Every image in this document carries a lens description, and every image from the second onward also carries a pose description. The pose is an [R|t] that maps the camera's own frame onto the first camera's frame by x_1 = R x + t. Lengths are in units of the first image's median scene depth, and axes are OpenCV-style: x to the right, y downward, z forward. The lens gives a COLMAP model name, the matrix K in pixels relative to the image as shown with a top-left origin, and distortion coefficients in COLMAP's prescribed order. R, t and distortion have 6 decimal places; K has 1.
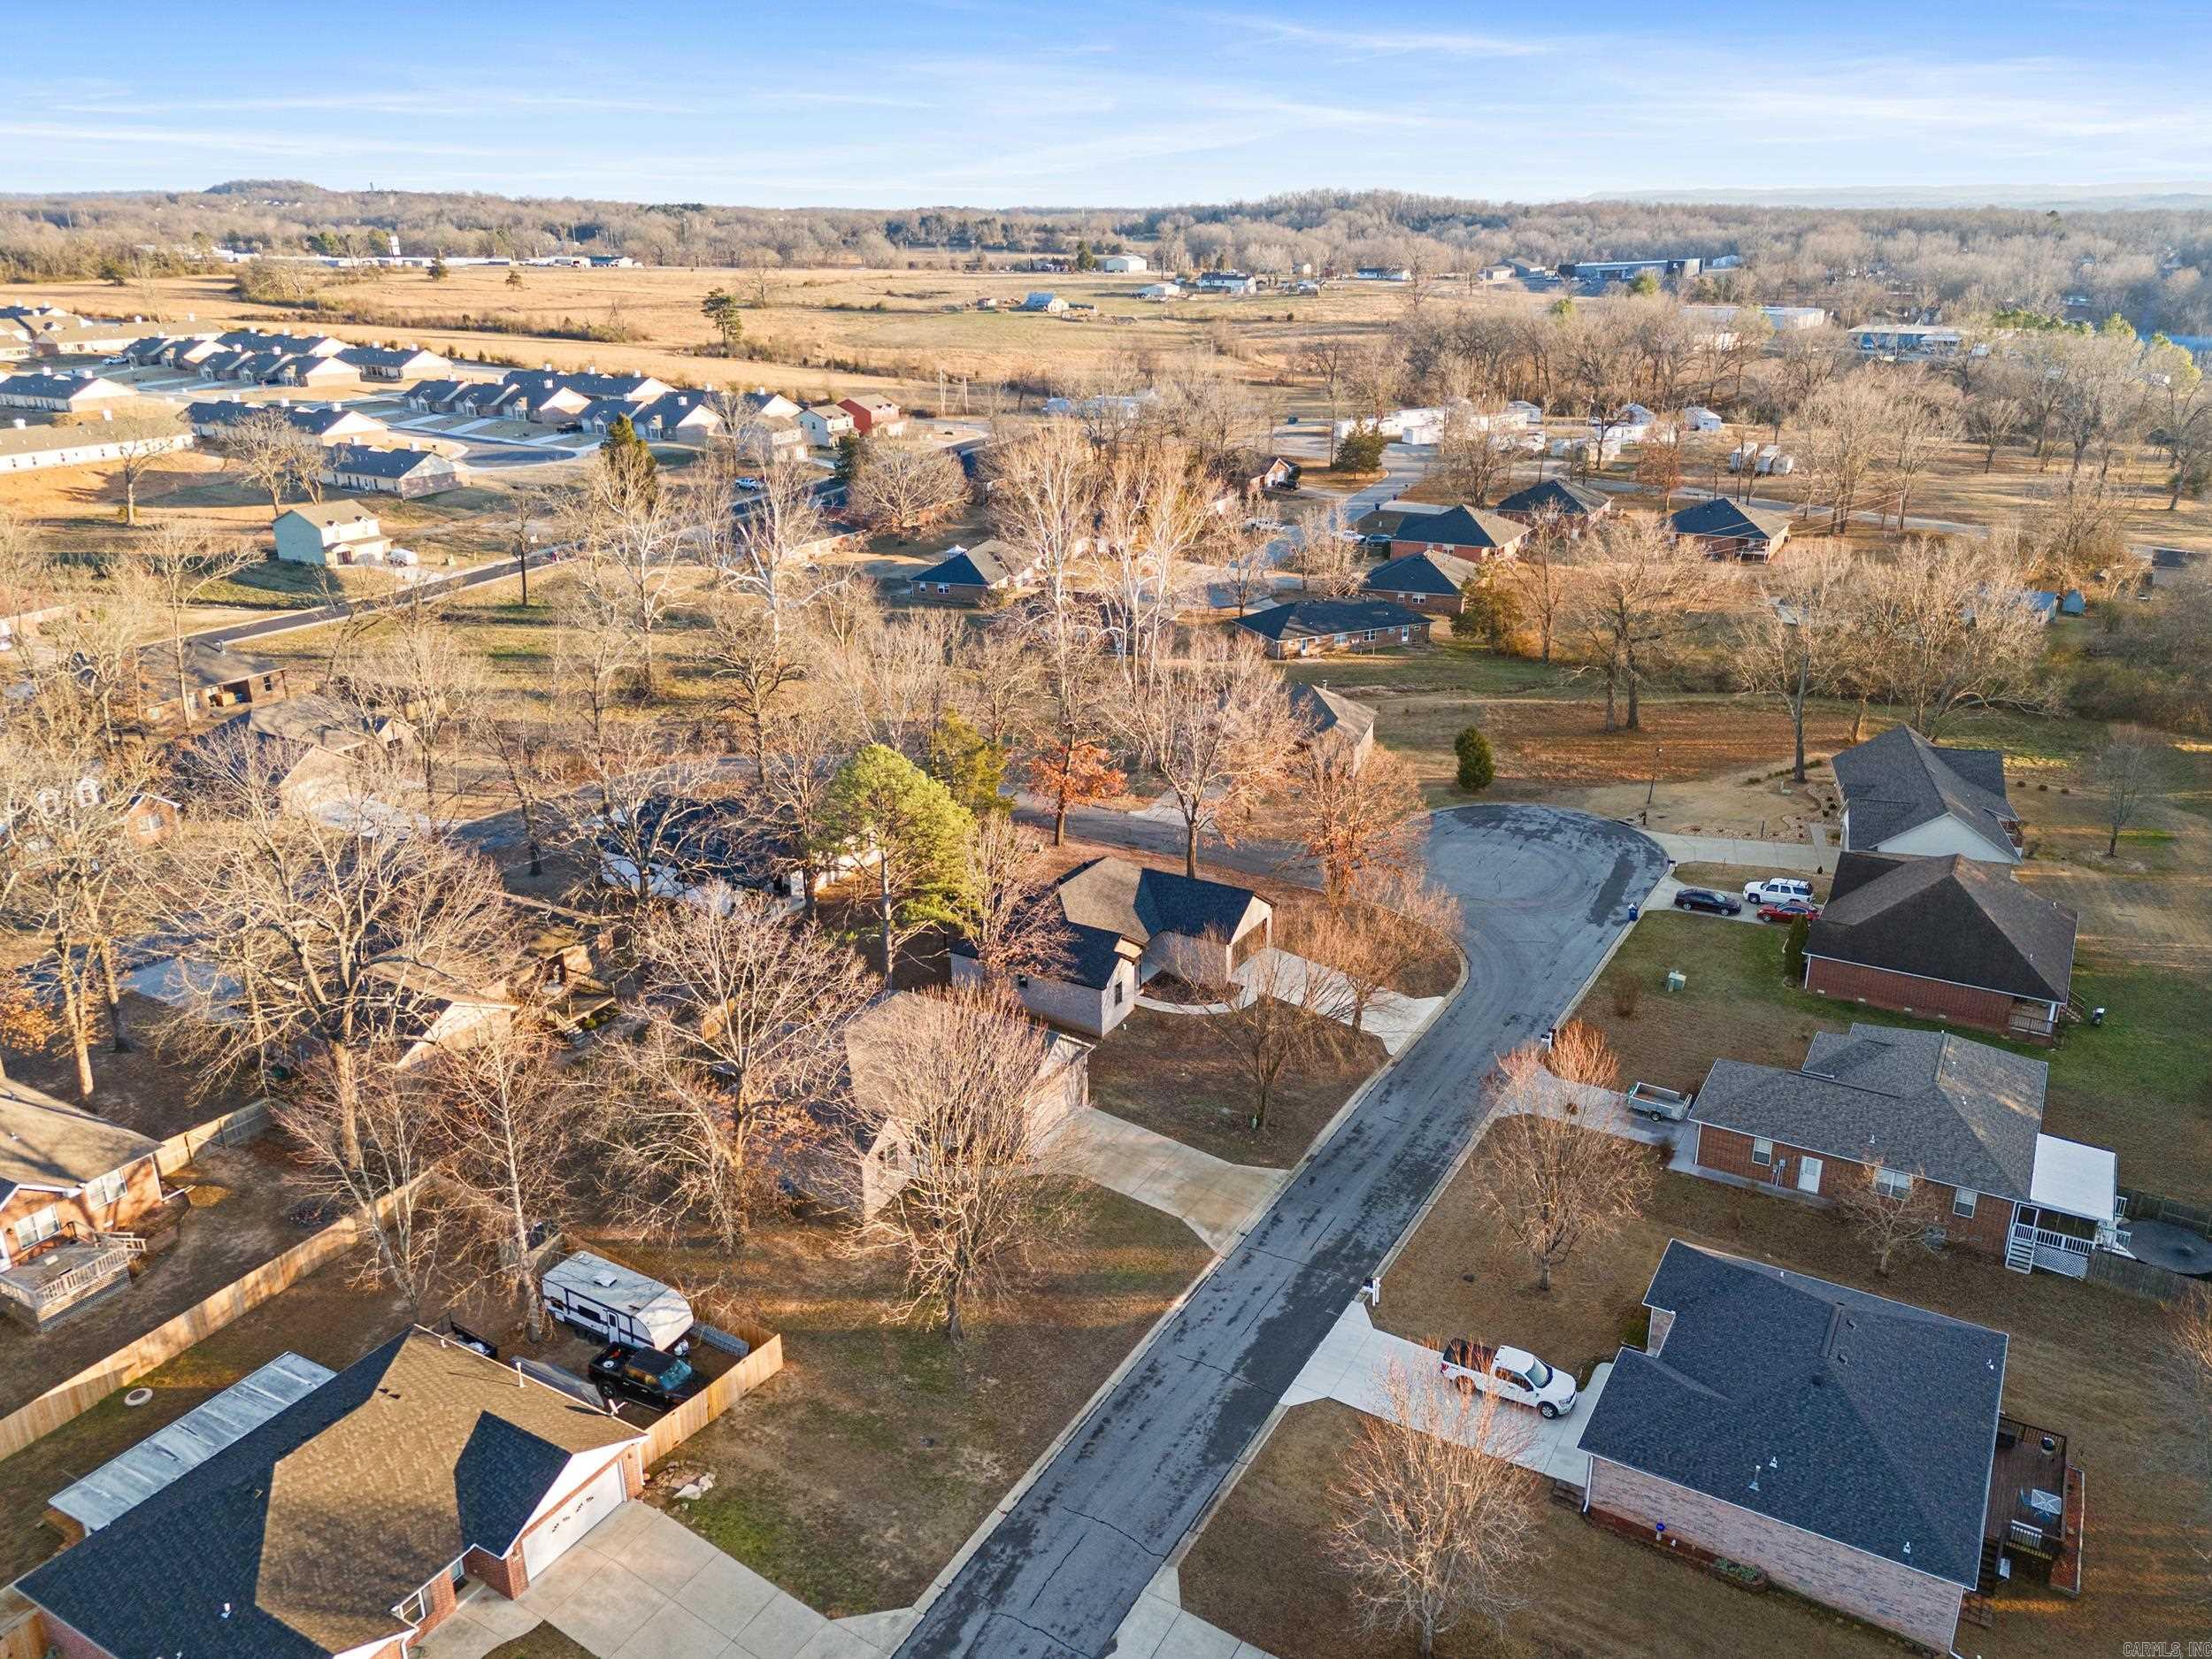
lens RADIAL K [[1619.5, 0, 1115.8], [0, 1619.5, 827.1], [0, 0, 1]] dist [0.071338, -0.081460]
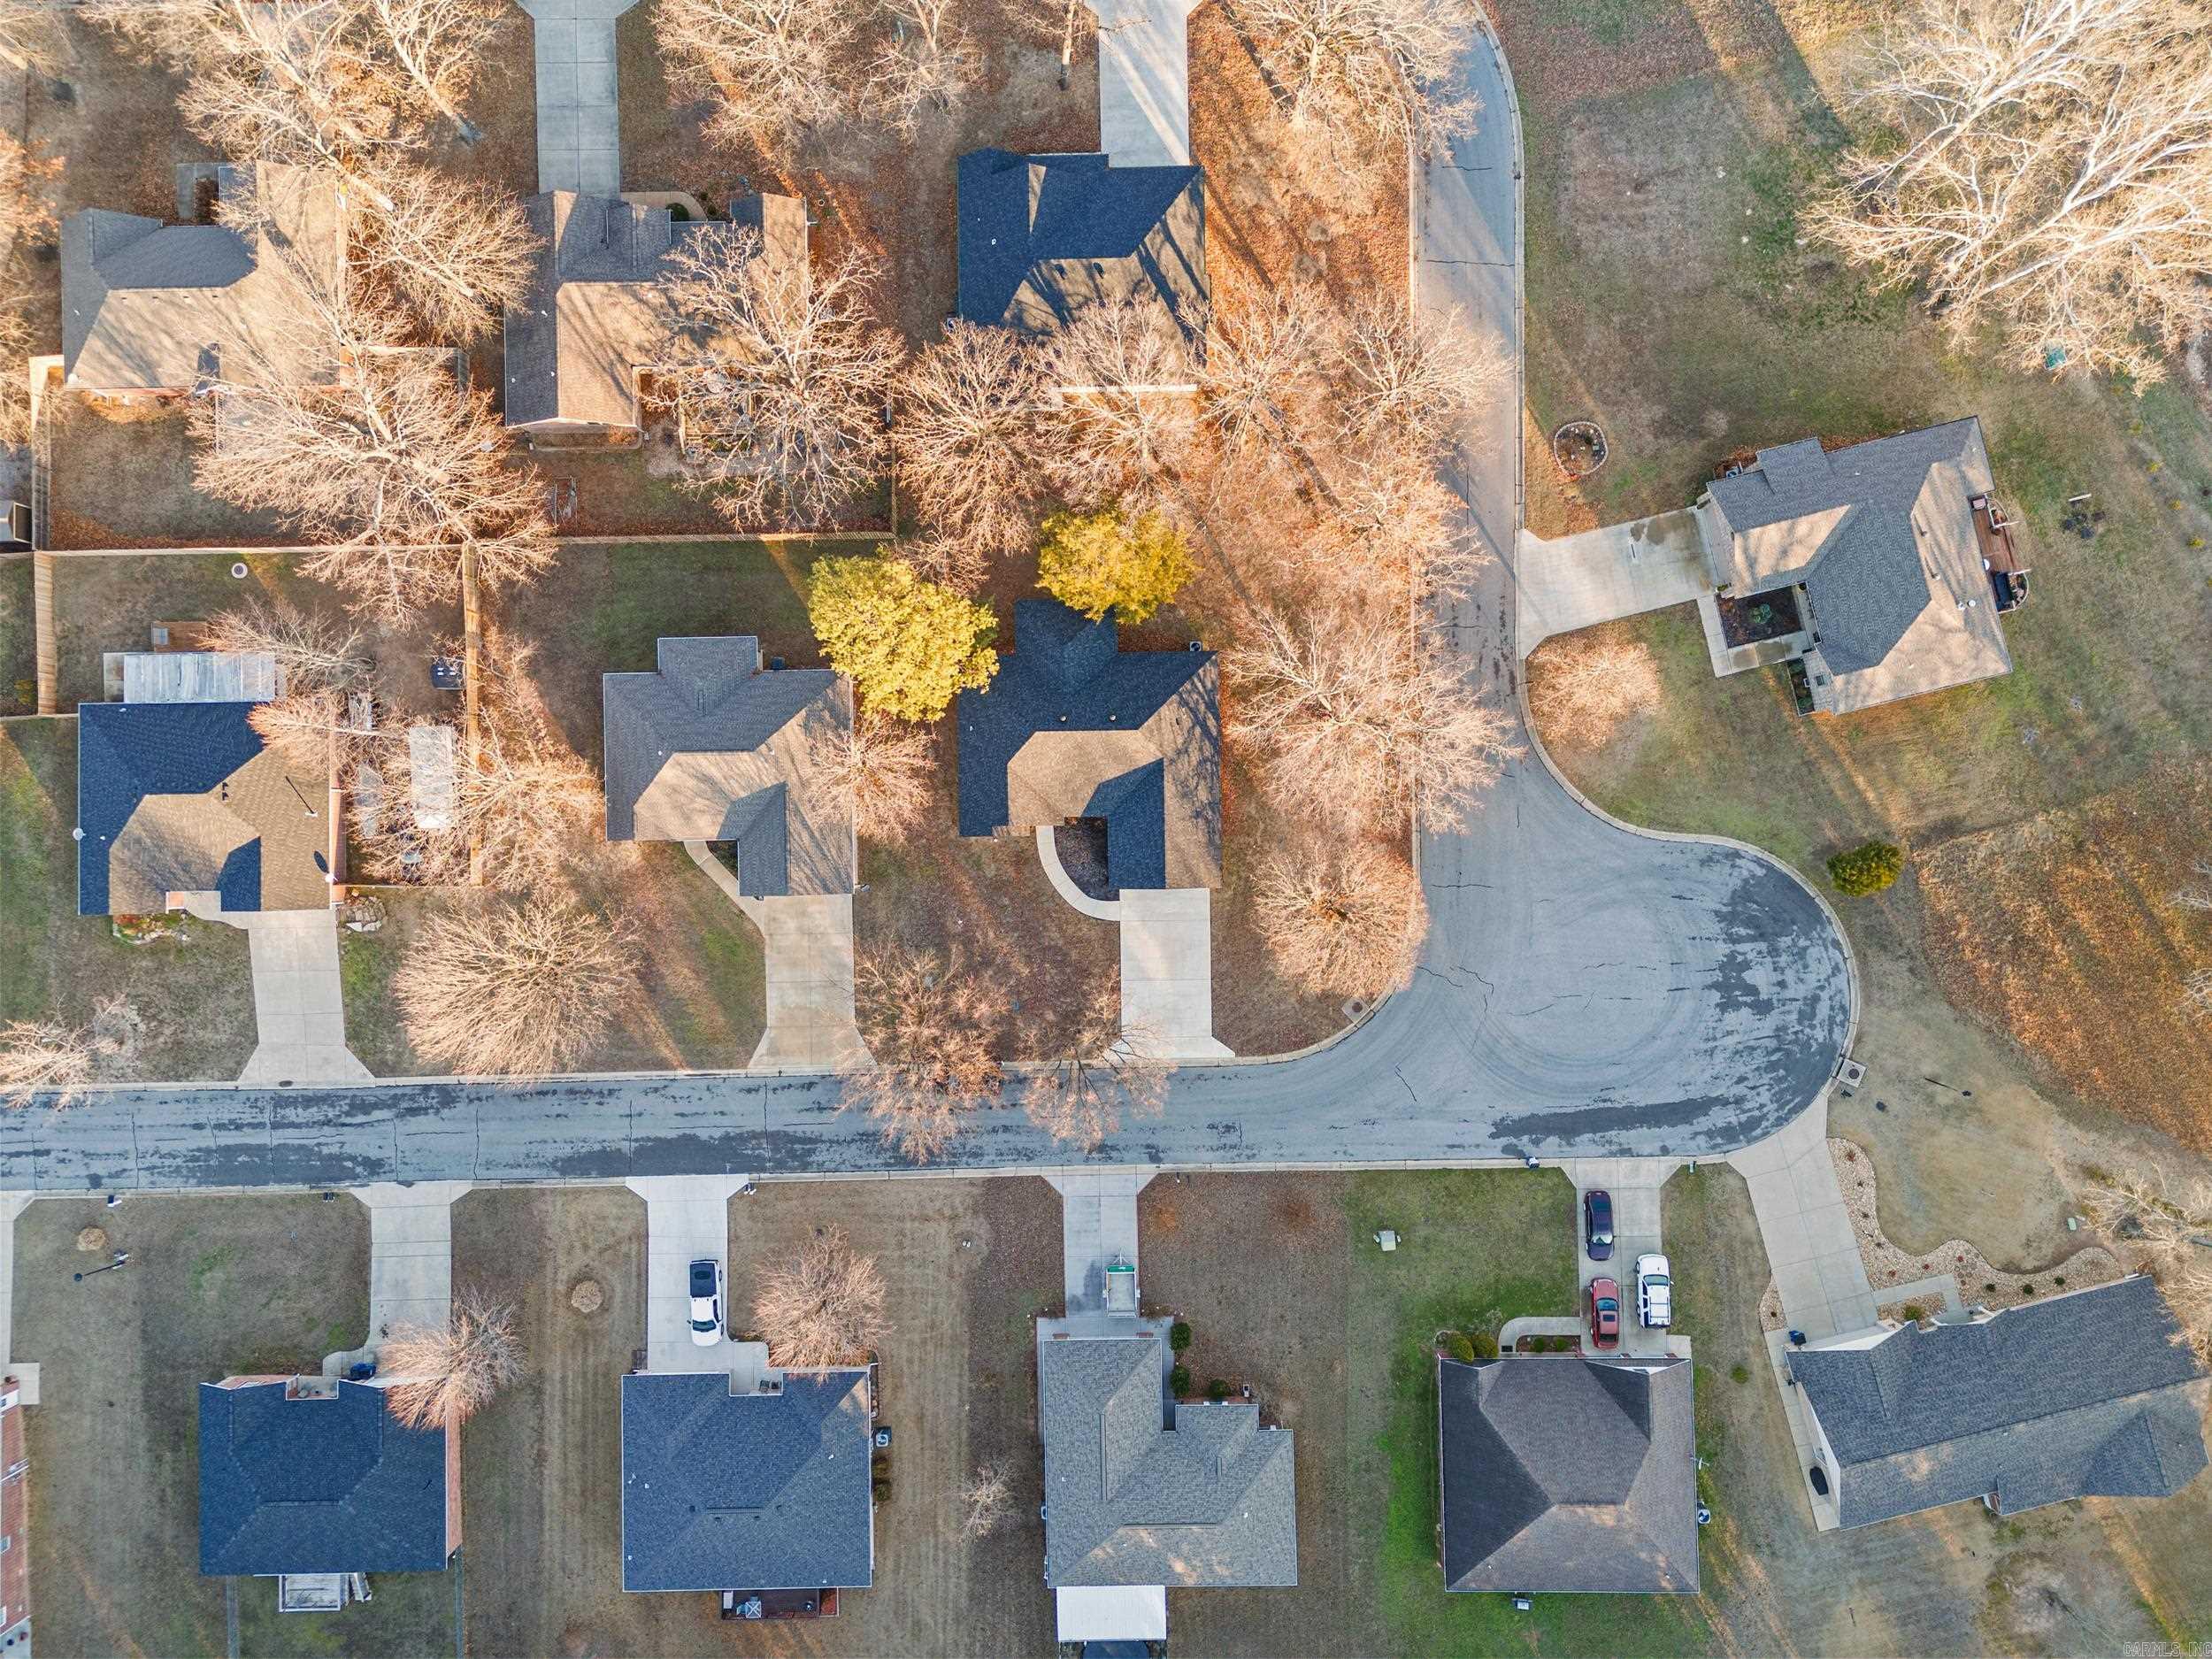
lens RADIAL K [[1619.5, 0, 1115.8], [0, 1619.5, 827.1], [0, 0, 1]] dist [0.071338, -0.081460]
pose [[0.523327, 0.852112, -0.005891, 0.063654], [-0.285315, 0.181733, 0.941047, -1.218260], [0.802947, -0.490794, 0.338226, 0.936044]]
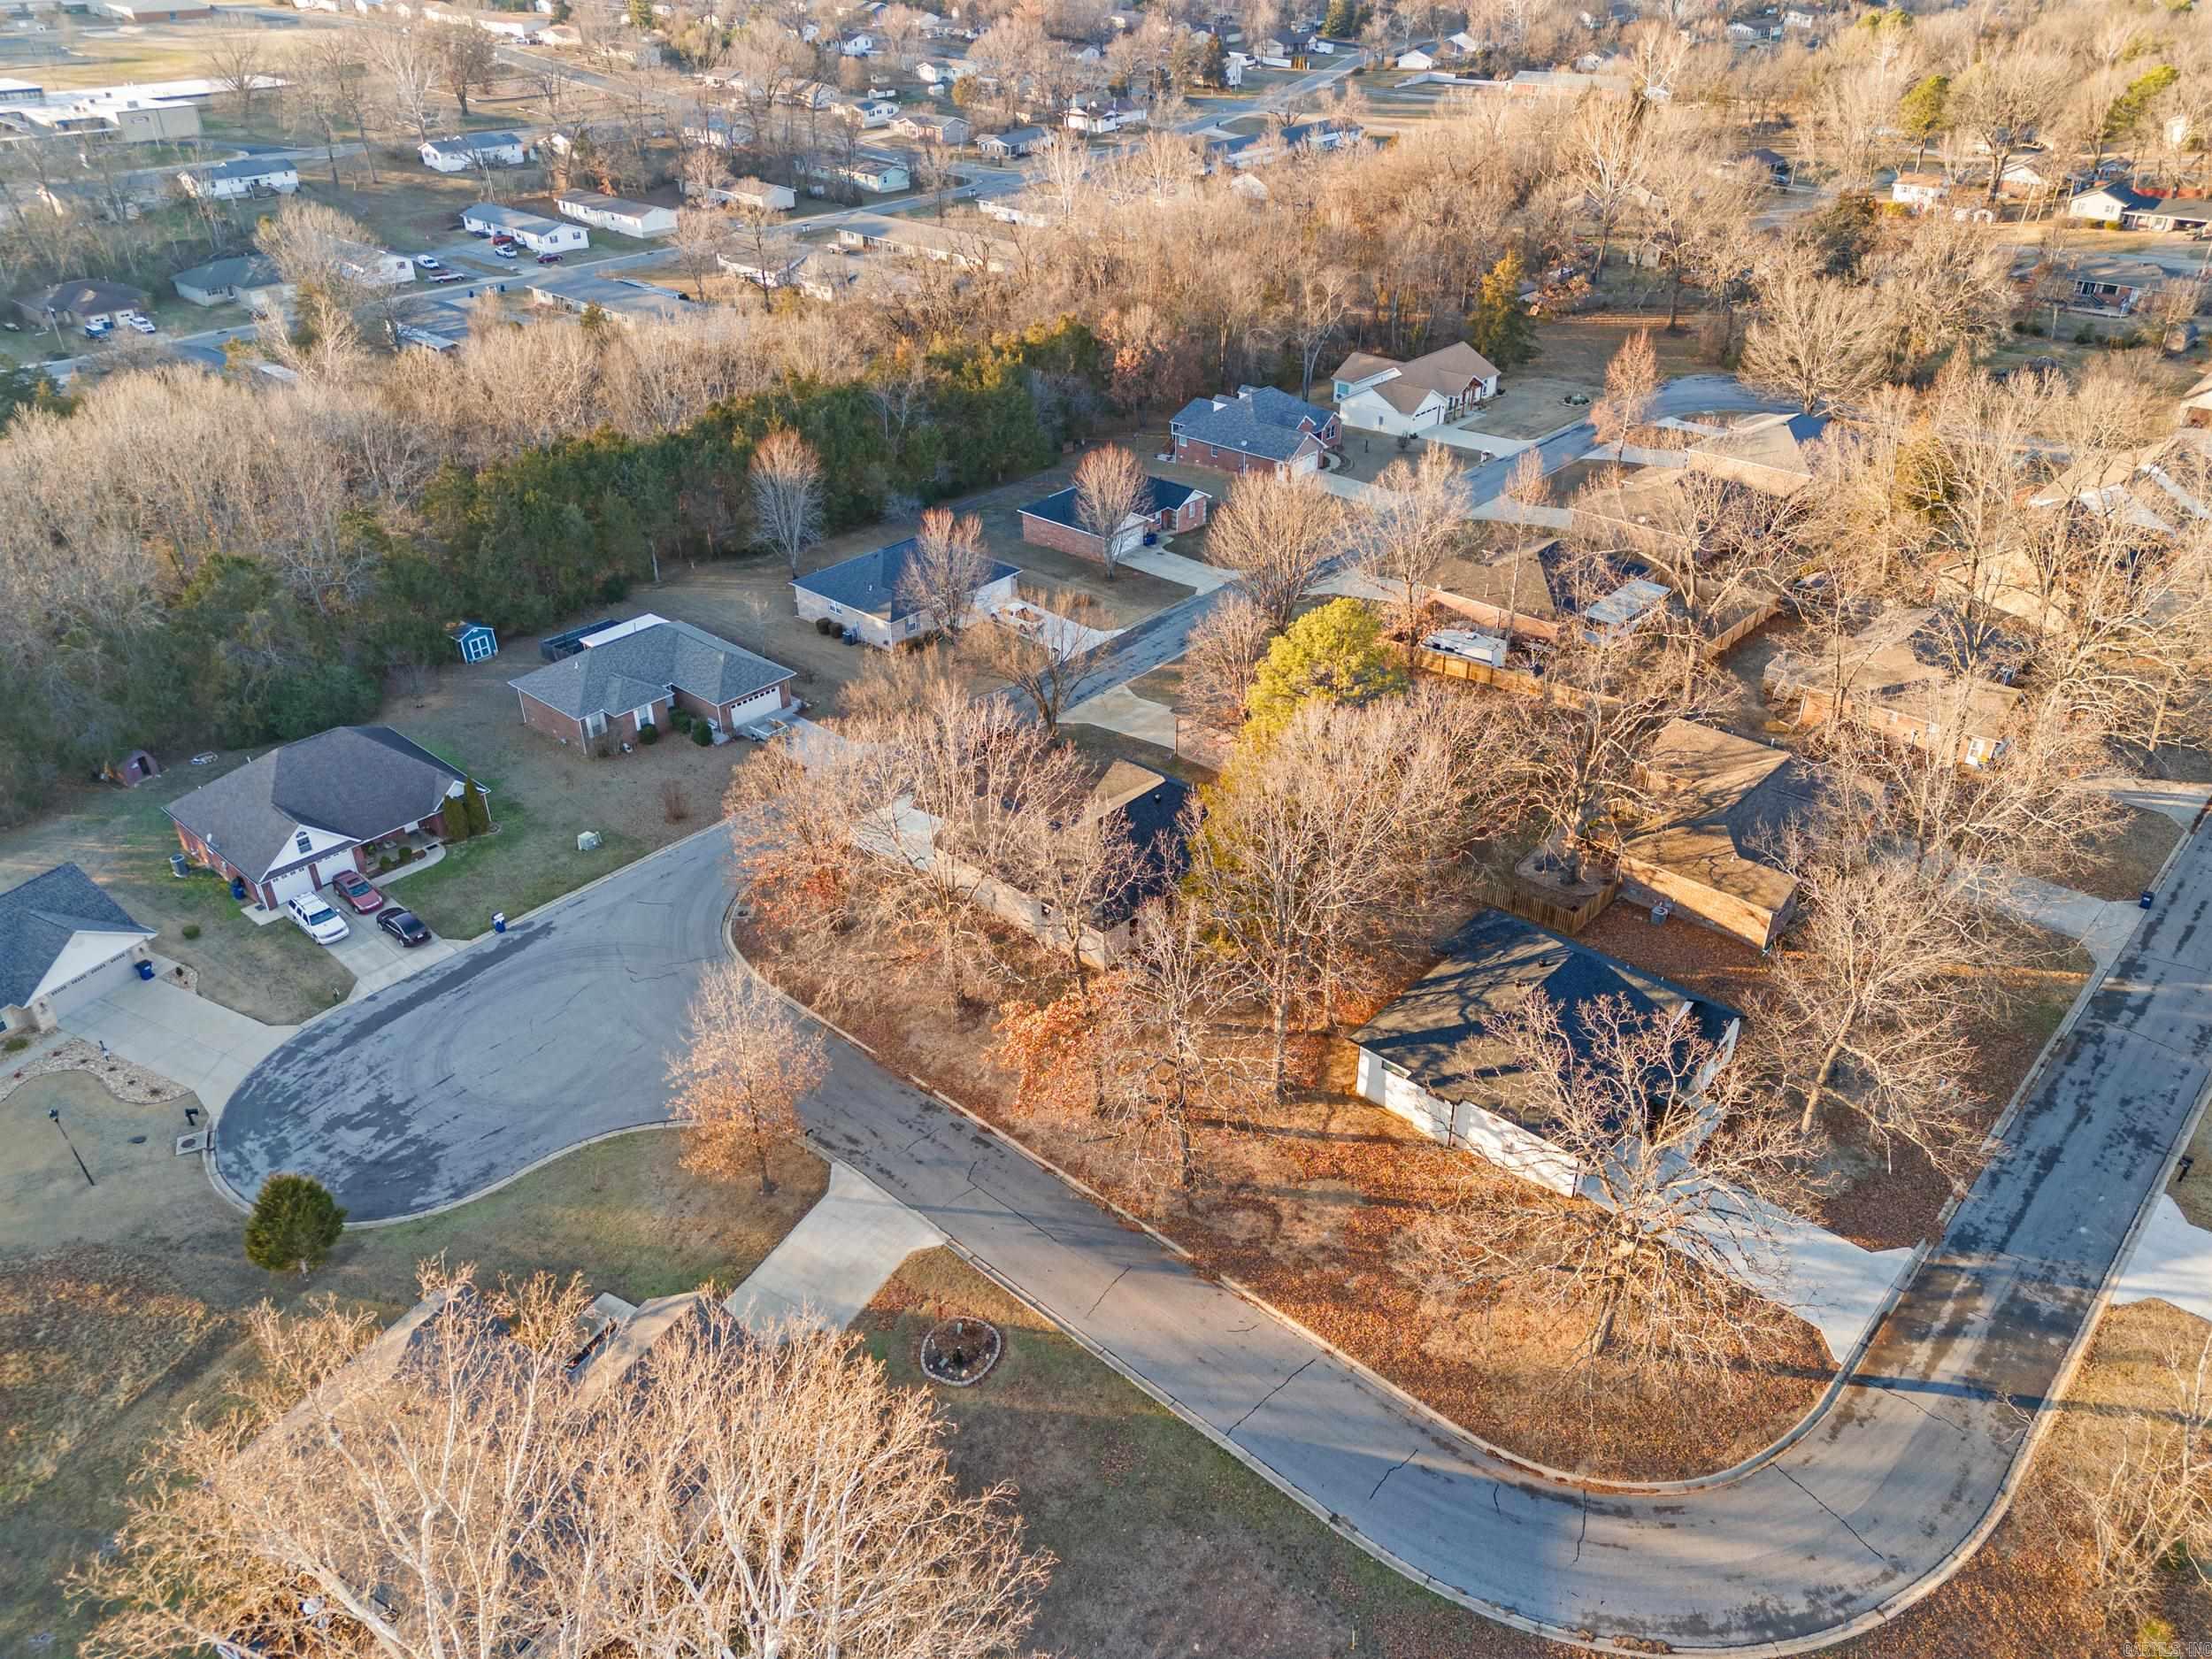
lens RADIAL K [[1619.5, 0, 1115.8], [0, 1619.5, 827.1], [0, 0, 1]] dist [0.071338, -0.081460]
pose [[-0.979255, -0.085980, 0.183488, -0.261125], [0.089723, 0.627931, 0.773080, -0.993434], [-0.181687, 0.773505, -0.607190, 2.254305]]
